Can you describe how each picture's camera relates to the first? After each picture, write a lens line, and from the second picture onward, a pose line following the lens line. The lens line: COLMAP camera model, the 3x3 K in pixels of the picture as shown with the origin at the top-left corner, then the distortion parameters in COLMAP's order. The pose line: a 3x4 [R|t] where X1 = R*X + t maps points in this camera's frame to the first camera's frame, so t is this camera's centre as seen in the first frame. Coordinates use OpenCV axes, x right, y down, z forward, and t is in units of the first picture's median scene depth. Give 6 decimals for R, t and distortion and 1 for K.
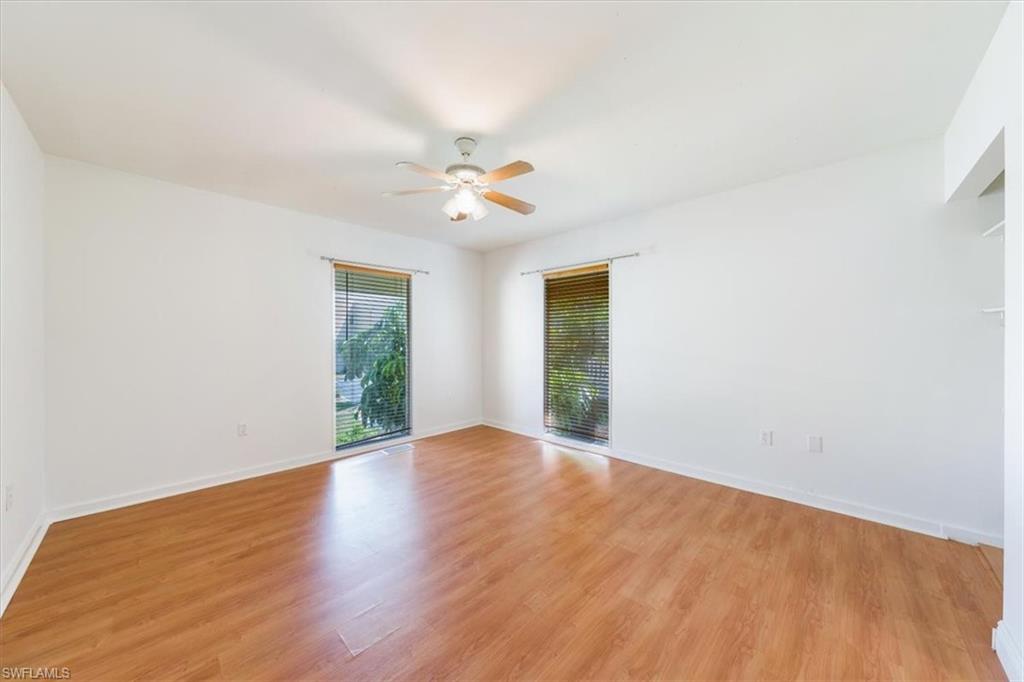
lens RADIAL K [[353.0, 0, 515.5], [0, 353.0, 343.1], [0, 0, 1]] dist [-0.001980, -0.000059]
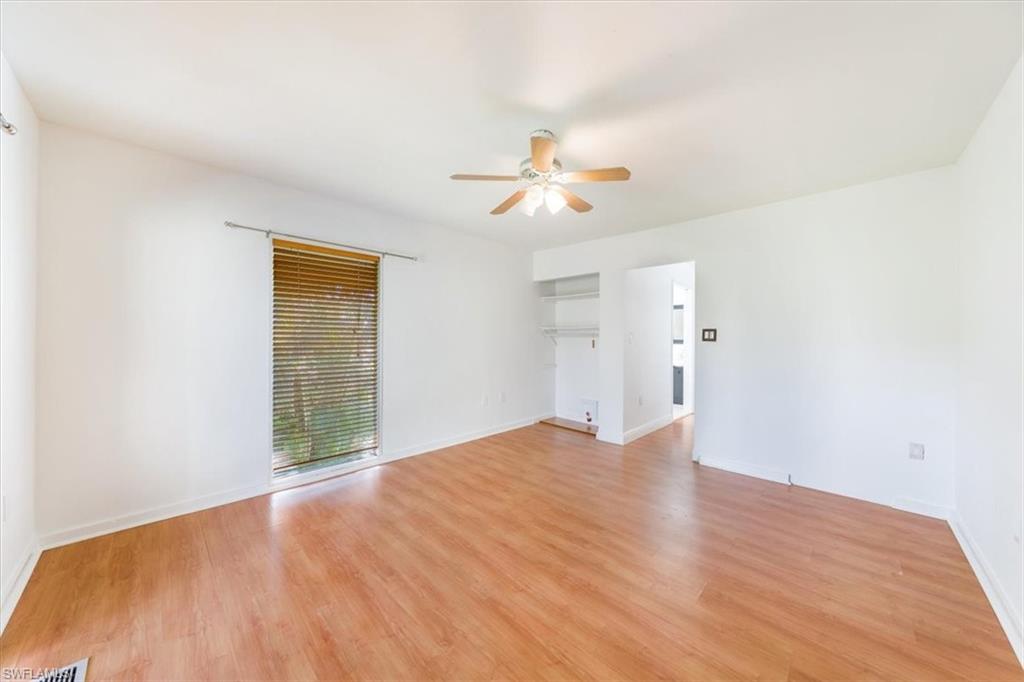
lens RADIAL K [[353.0, 0, 515.6], [0, 353.0, 338.4], [0, 0, 1]] dist [-0.001980, -0.000059]
pose [[0.004334, 0.002256, 0.999988, -0.817404], [0.000557, 0.999997, -0.002259, -0.009724], [-0.999990, 0.000567, 0.004333, 0.784380]]
